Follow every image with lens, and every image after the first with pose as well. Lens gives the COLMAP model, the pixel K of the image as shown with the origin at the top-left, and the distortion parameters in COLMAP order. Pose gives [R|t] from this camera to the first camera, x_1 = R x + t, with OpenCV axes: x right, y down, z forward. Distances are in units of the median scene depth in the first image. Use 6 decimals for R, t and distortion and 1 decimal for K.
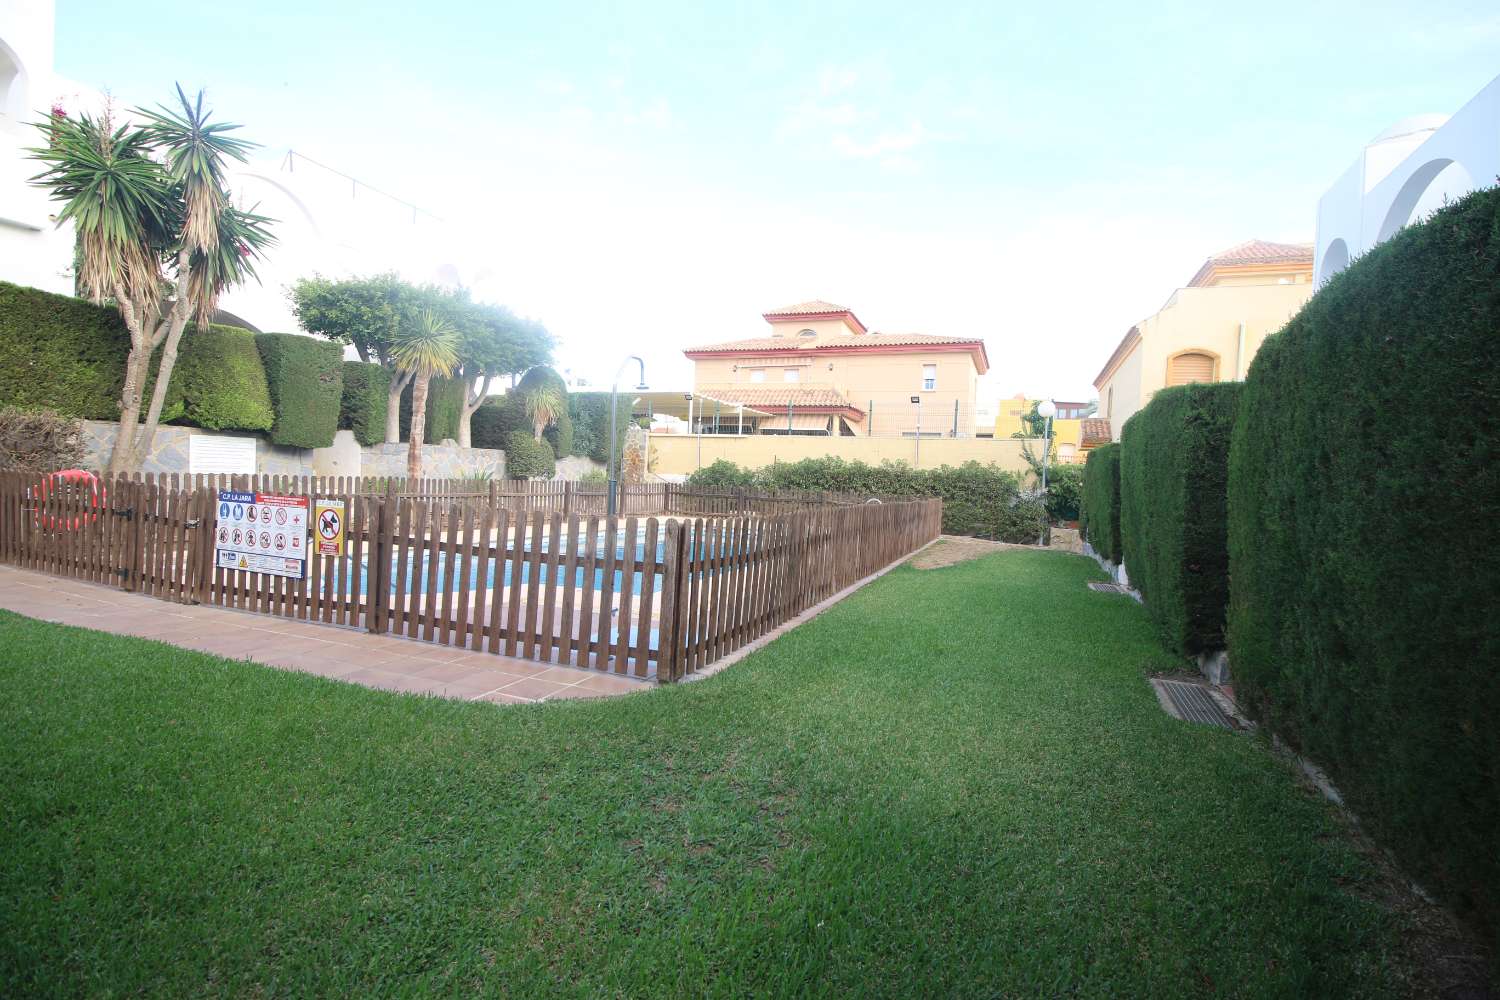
lens RADIAL K [[692.8, 0, 750.0], [0, 692.8, 500.0], [0, 0, 1]] dist [0.005934, -0.016926]
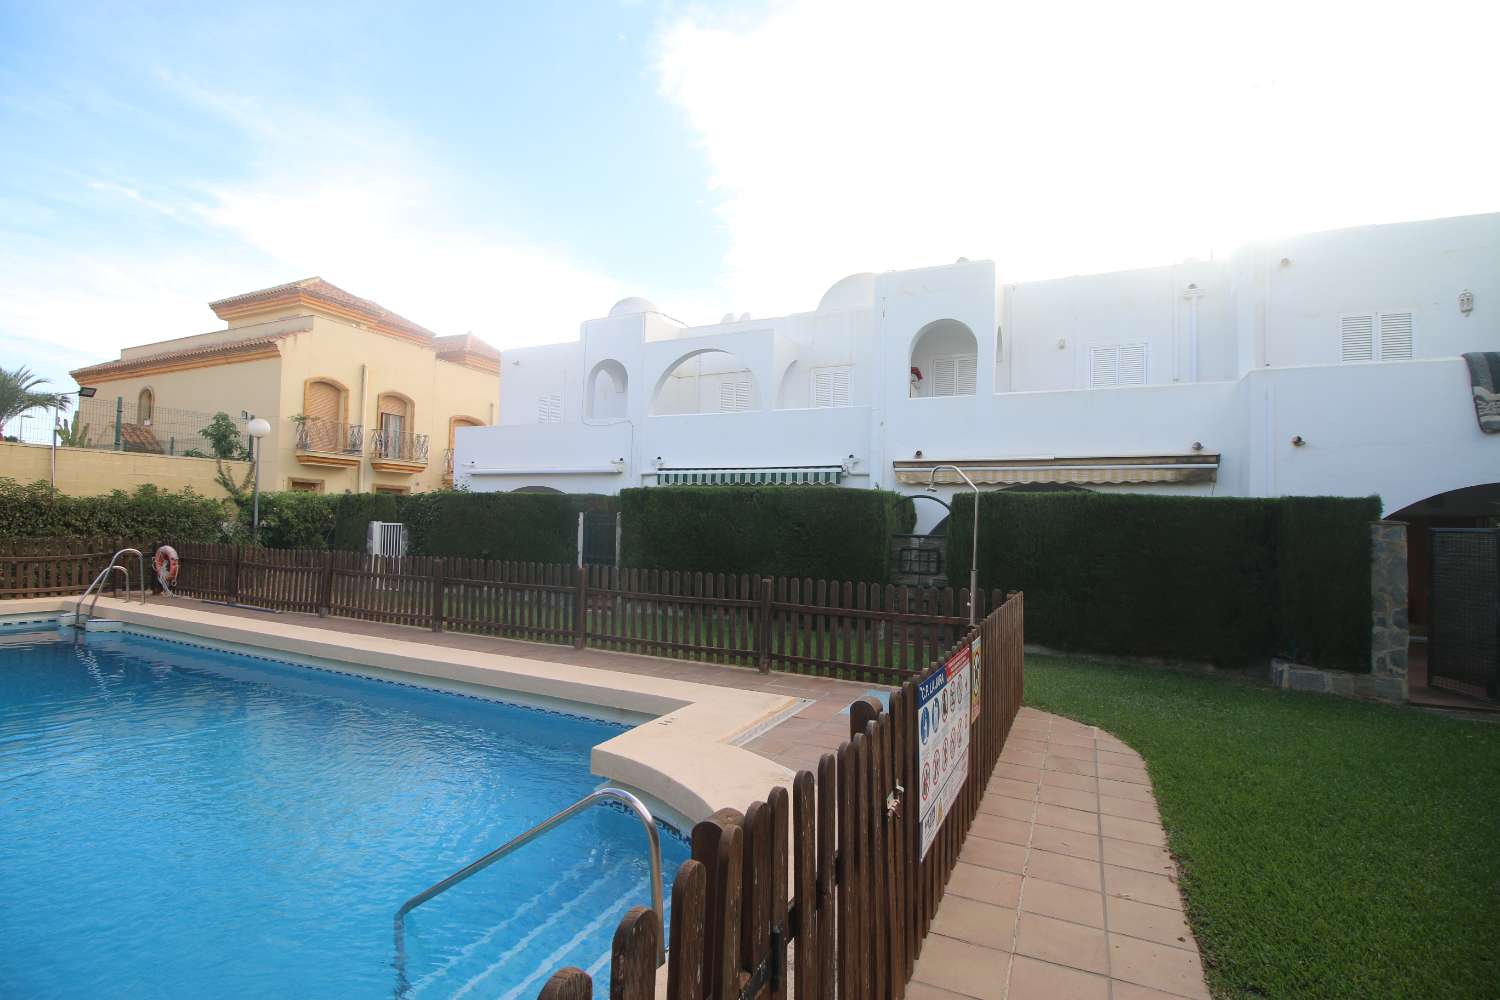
lens RADIAL K [[692.8, 0, 750.0], [0, 692.8, 500.0], [0, 0, 1]] dist [0.005934, -0.016926]
pose [[0.071906, -0.003021, 0.997407, -0.546860], [0.013192, 0.999911, 0.002077, -0.052335], [-0.997324, 0.013008, 0.071939, 0.486971]]
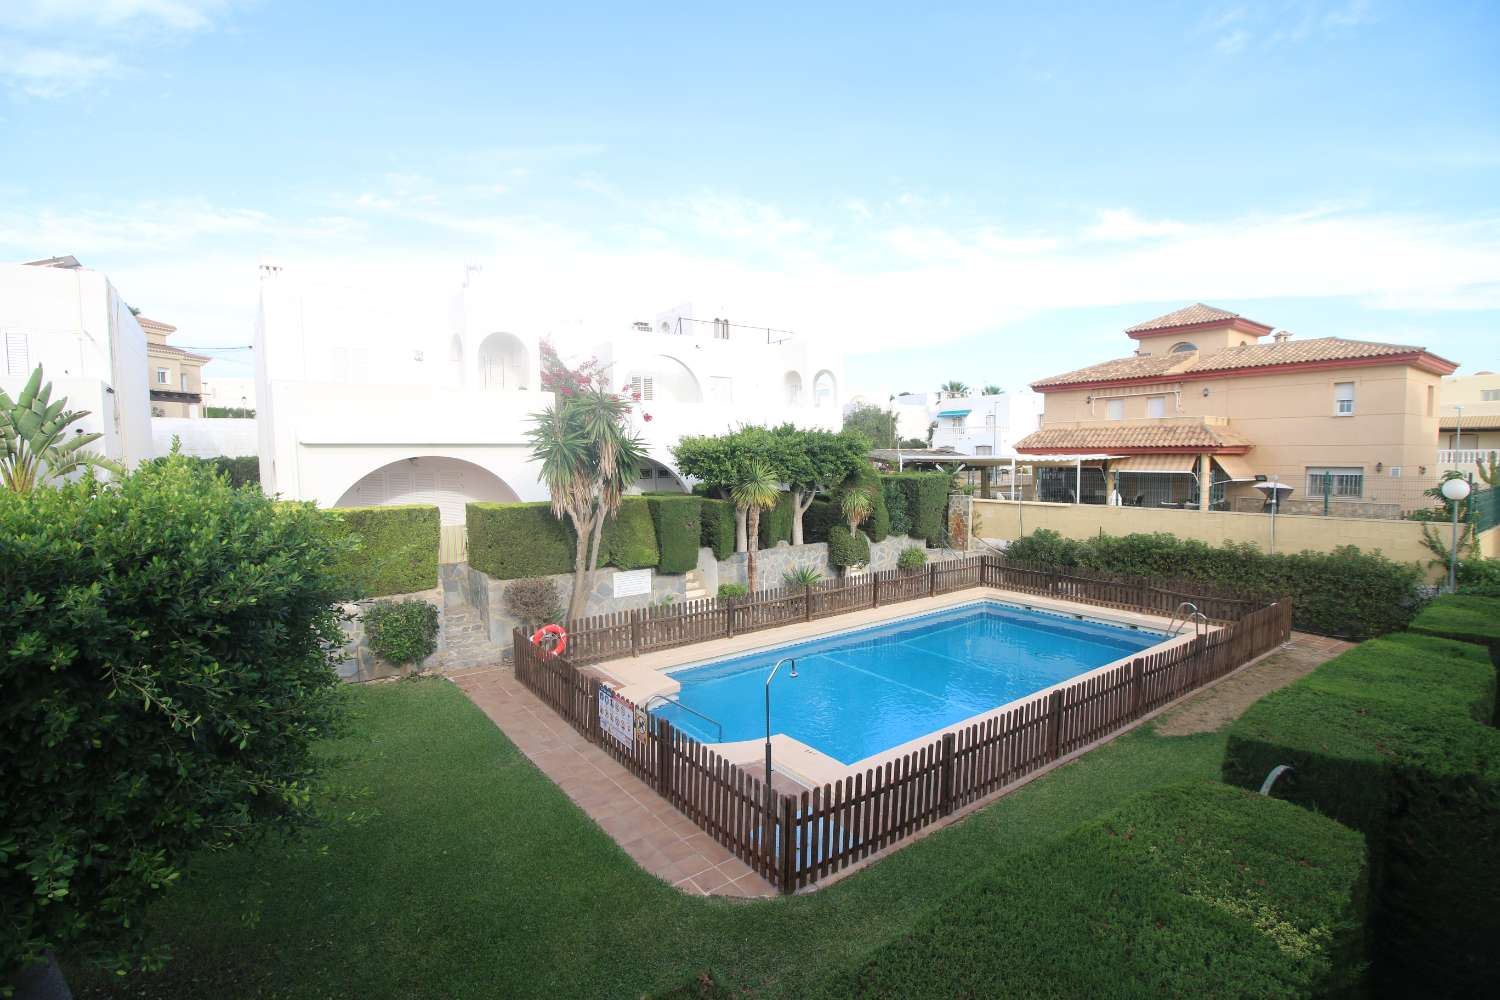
lens RADIAL K [[689.8, 0, 749.7], [0, 689.8, 505.0], [0, 0, 1]] dist [-0.000546, -0.012899]
pose [[0.848835, -0.011681, -0.528530, 0.220026], [0.028461, 0.999316, 0.023623, -0.223177], [0.527892, -0.035094, 0.848586, -0.122406]]
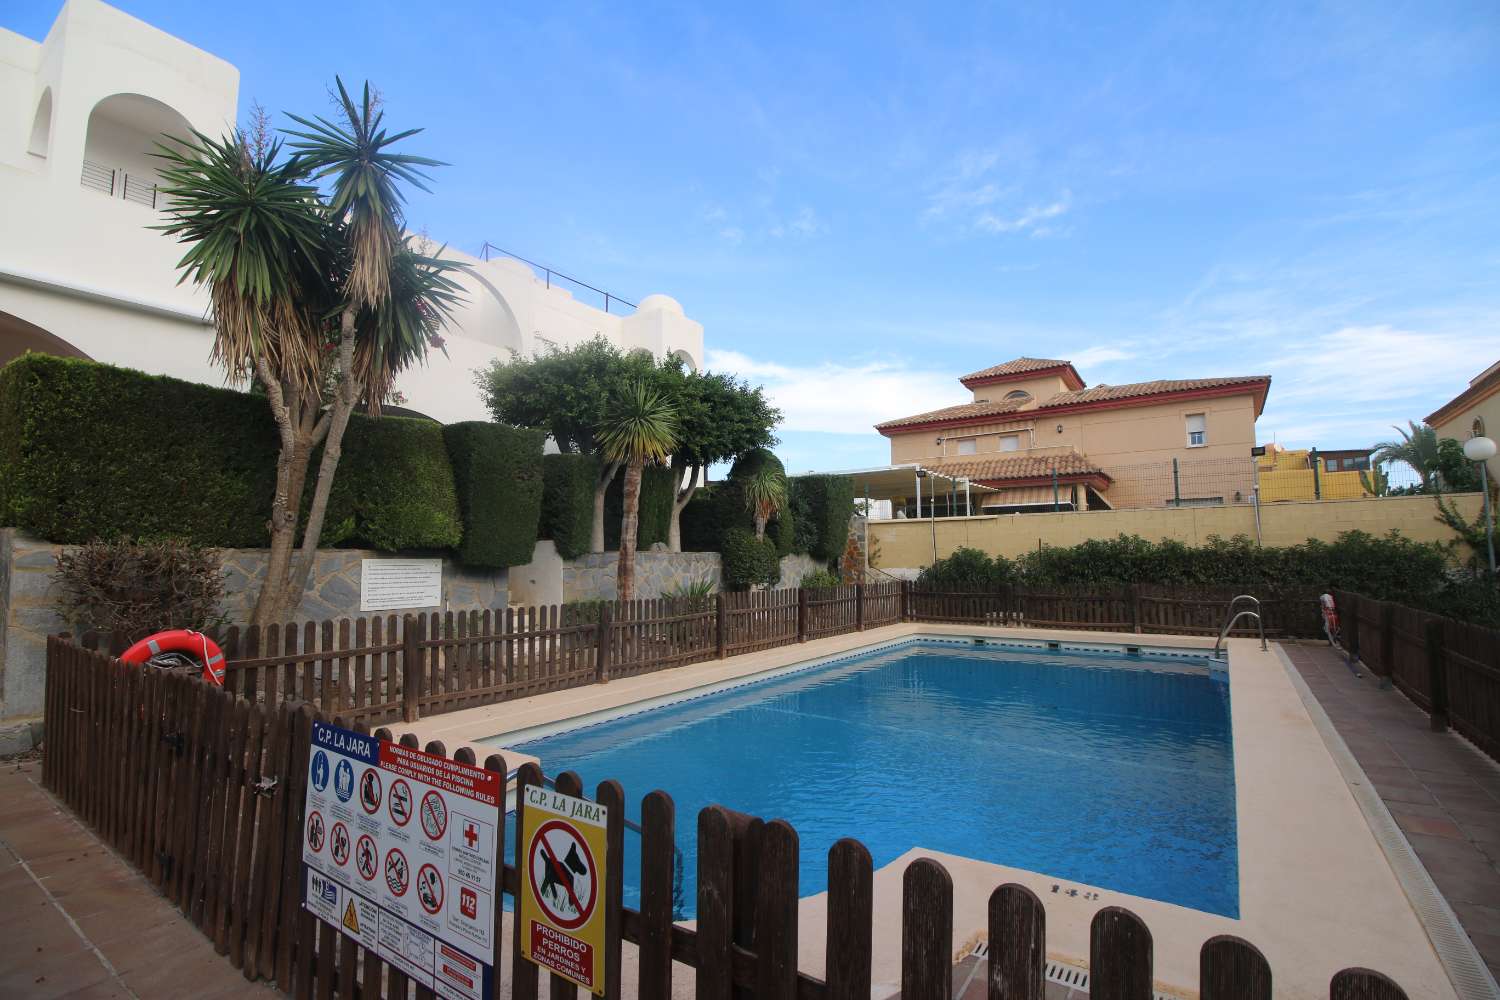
lens RADIAL K [[692.8, 0, 750.0], [0, 692.8, 500.0], [0, 0, 1]] dist [0.005934, -0.016926]
pose [[0.973260, -0.068091, -0.219384, -0.181074], [0.040527, 0.990974, -0.127779, -0.036193], [0.226105, 0.115471, 0.967235, 0.283855]]
